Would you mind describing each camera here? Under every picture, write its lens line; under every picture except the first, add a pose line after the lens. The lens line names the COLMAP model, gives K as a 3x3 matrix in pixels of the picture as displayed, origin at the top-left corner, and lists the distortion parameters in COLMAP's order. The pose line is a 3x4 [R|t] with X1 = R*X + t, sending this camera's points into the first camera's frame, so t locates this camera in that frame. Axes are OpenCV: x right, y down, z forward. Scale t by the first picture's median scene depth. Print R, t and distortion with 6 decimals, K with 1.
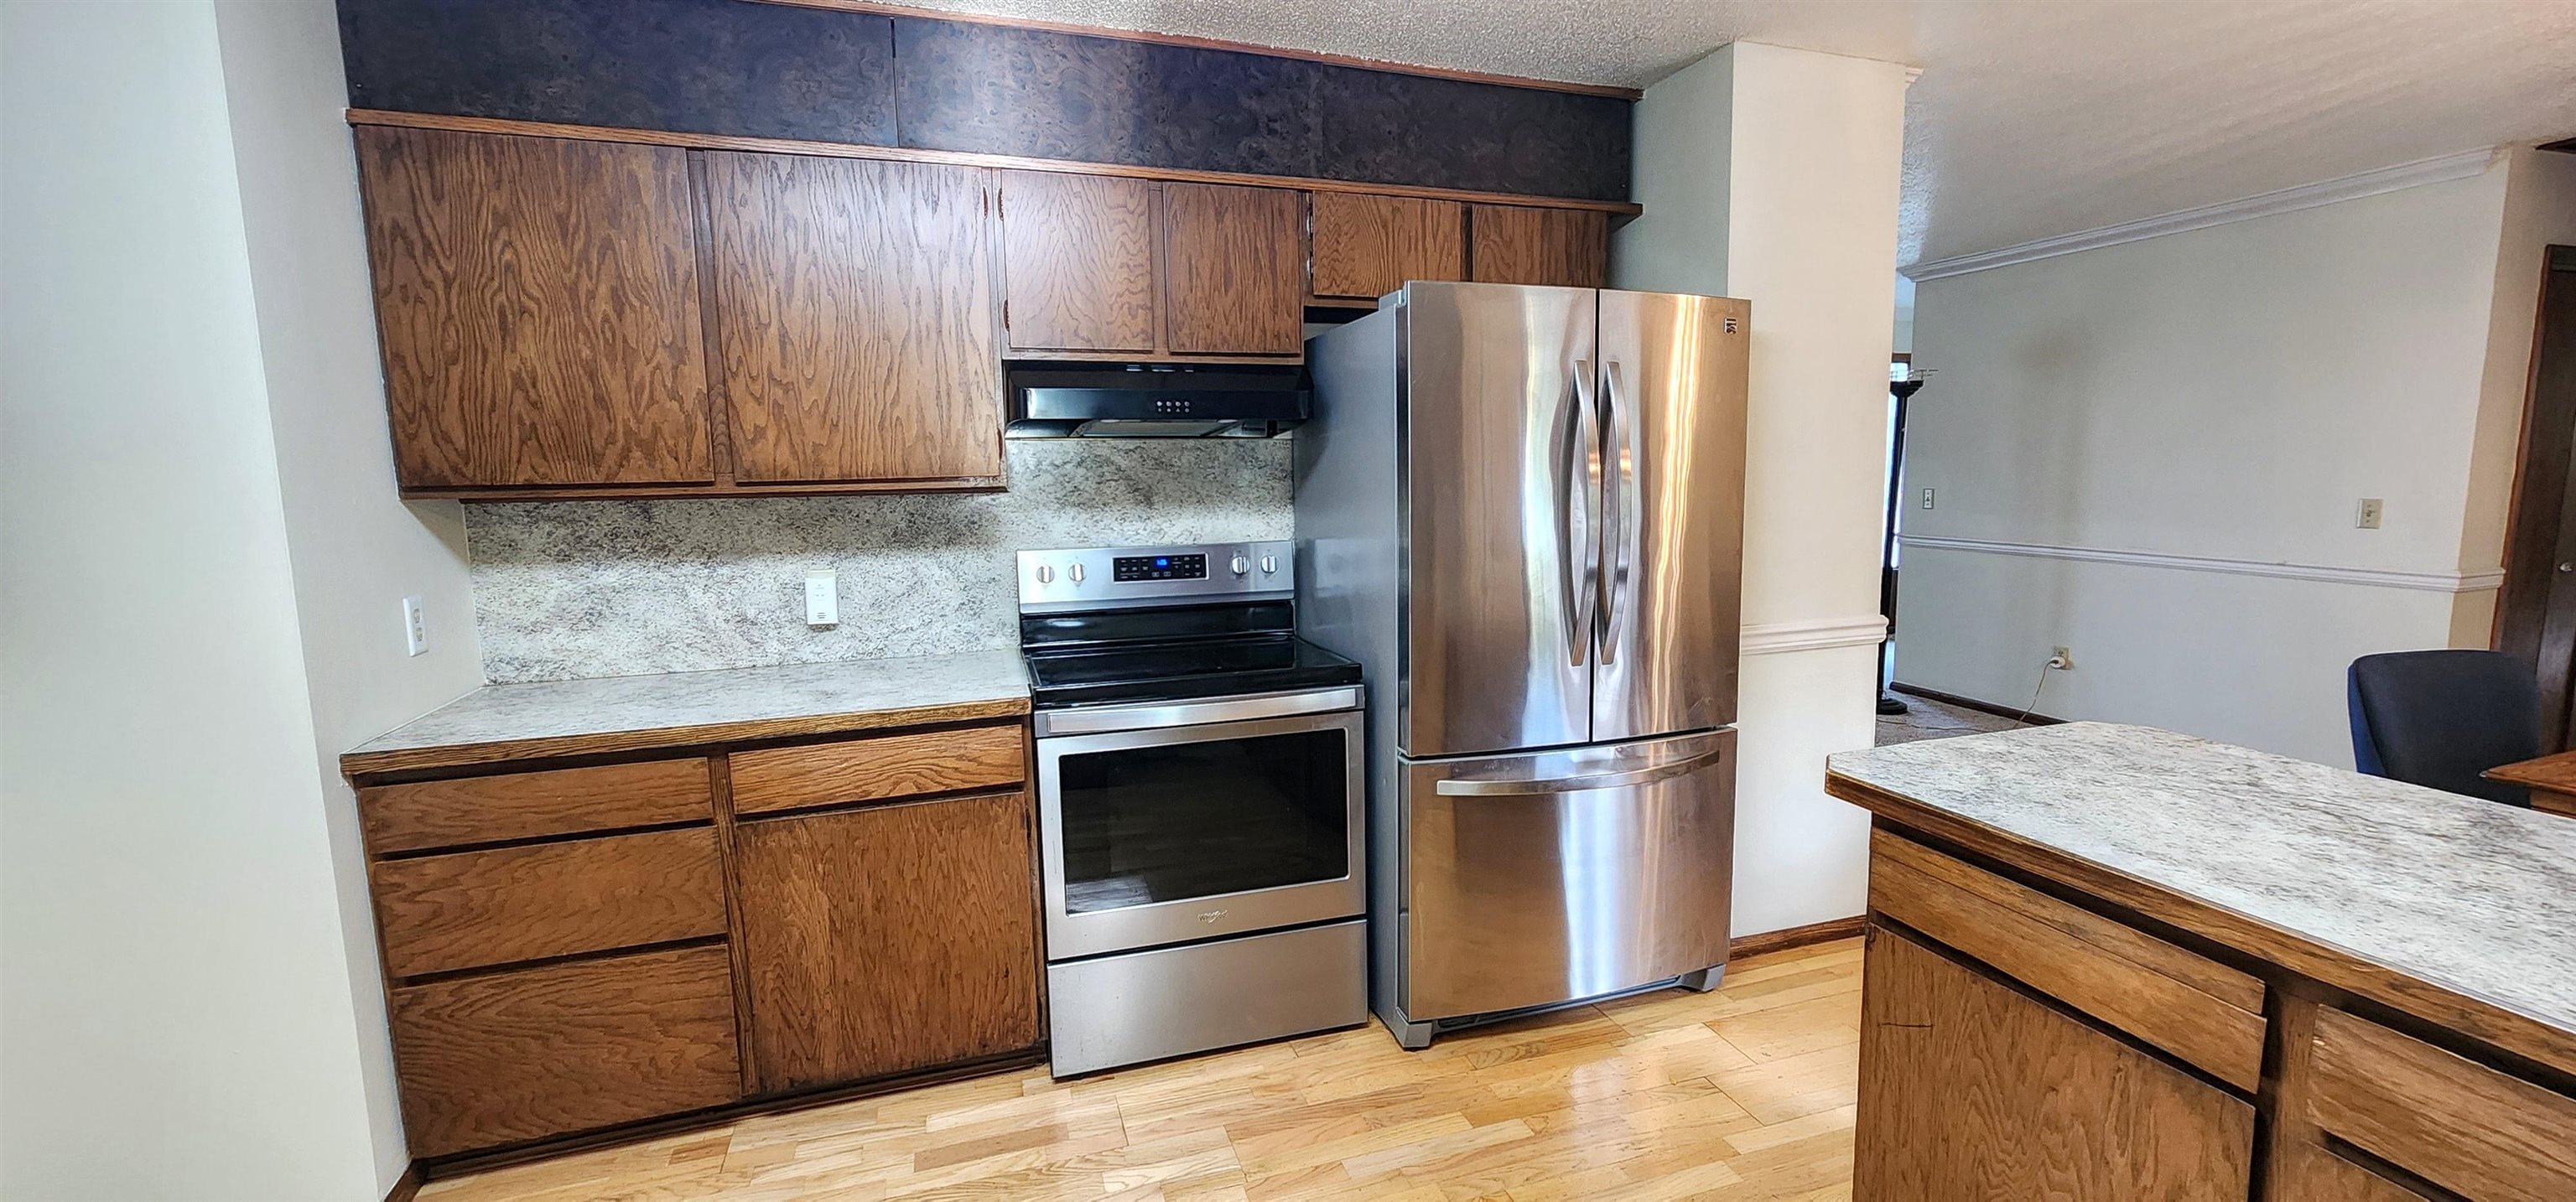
lens RADIAL K [[1054.7, 0, 1291.5], [0, 1054.7, 605.9], [0, 0, 1]] dist [-0.000331, 0.000231]
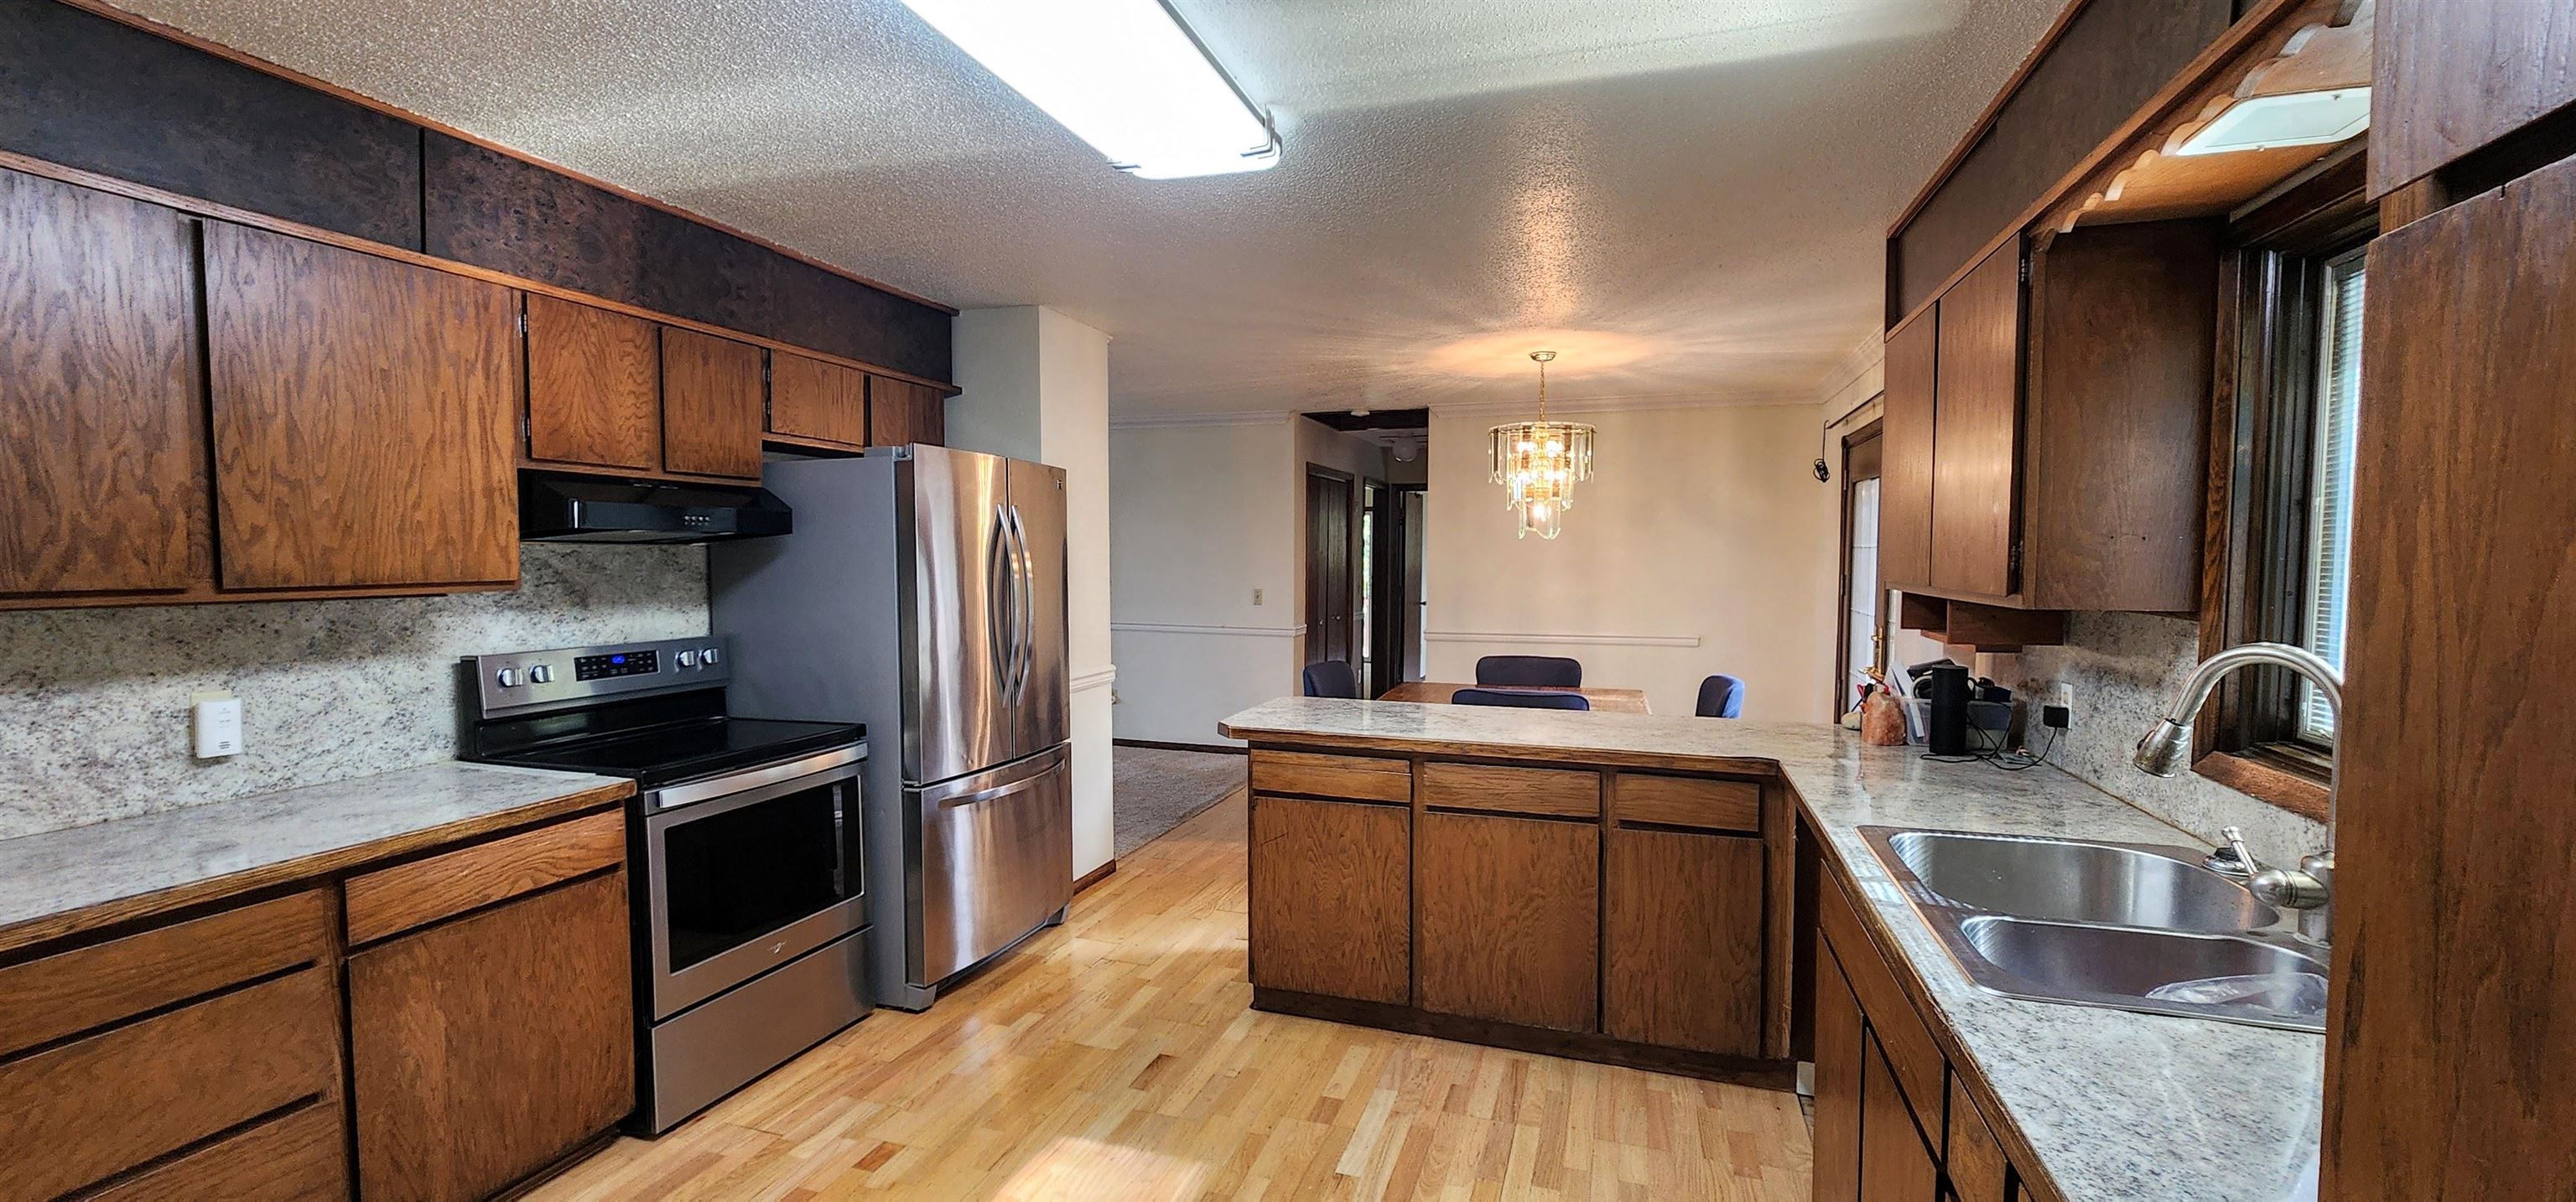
lens RADIAL K [[1054.7, 0, 1291.5], [0, 1054.7, 605.9], [0, 0, 1]] dist [-0.000331, 0.000231]
pose [[0.594873, -0.021967, 0.803520, -0.678585], [0.091472, 0.994983, -0.040518, 0.011716], [-0.798598, 0.097603, 0.593898, -0.209080]]
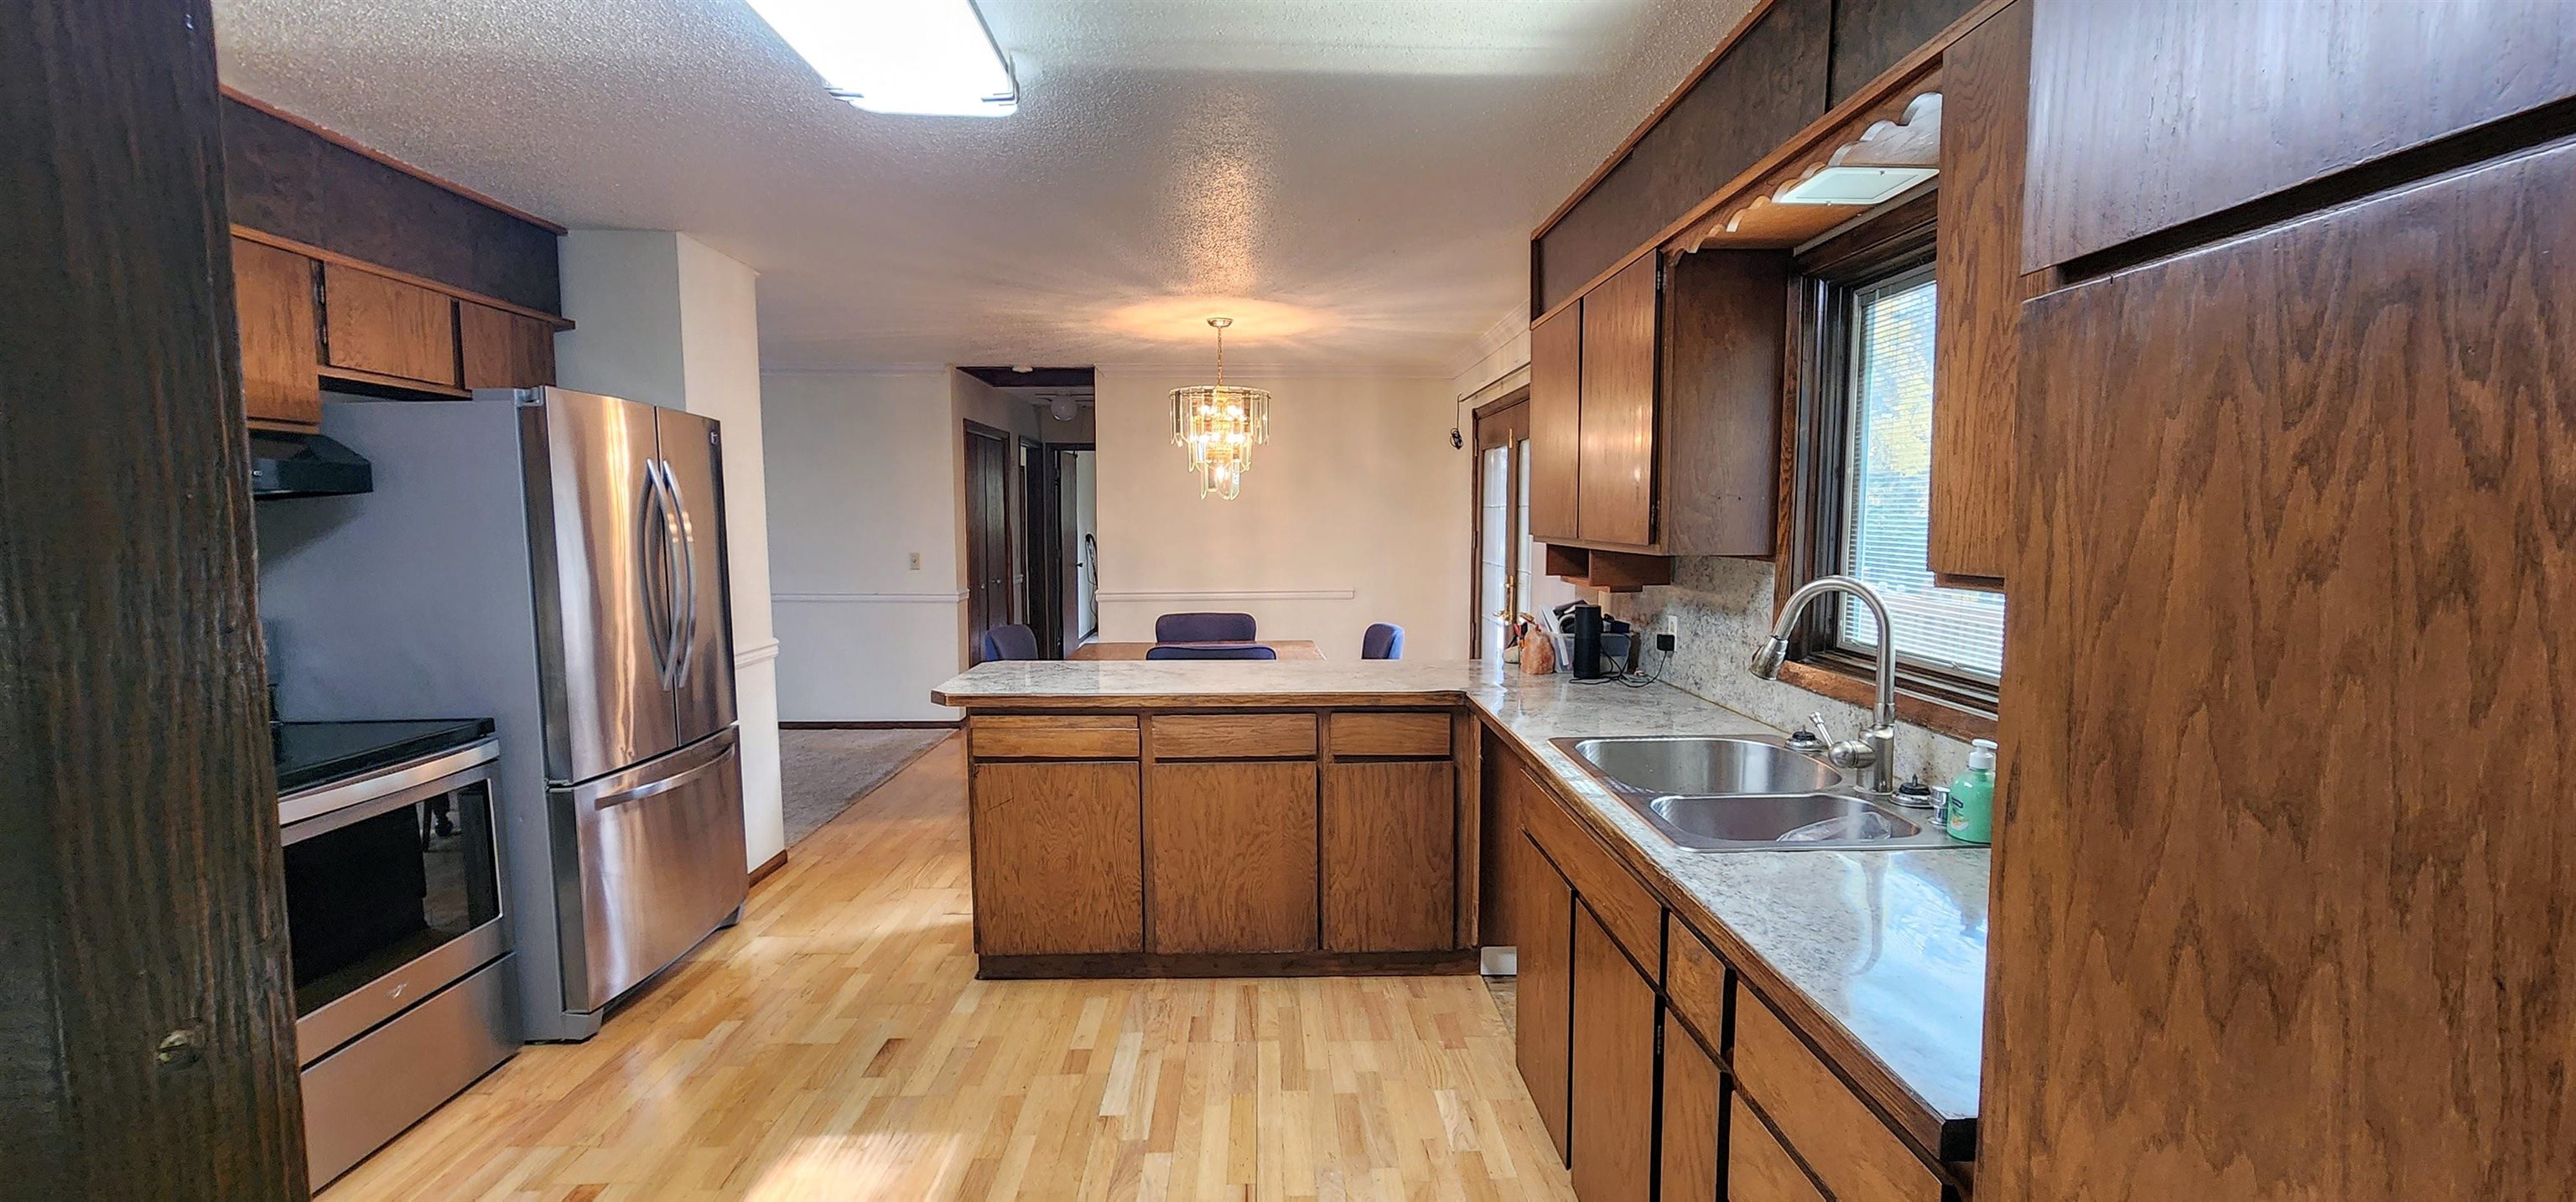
lens RADIAL K [[1059.5, 0, 1297.8], [0, 1059.5, 607.2], [0, 0, 1]] dist [-0.002950, -0.000159]
pose [[0.279910, -0.067371, 0.957659, -0.765046], [0.121330, 0.992019, 0.034325, 0.004847], [-0.952328, 0.106585, 0.285850, -0.128089]]
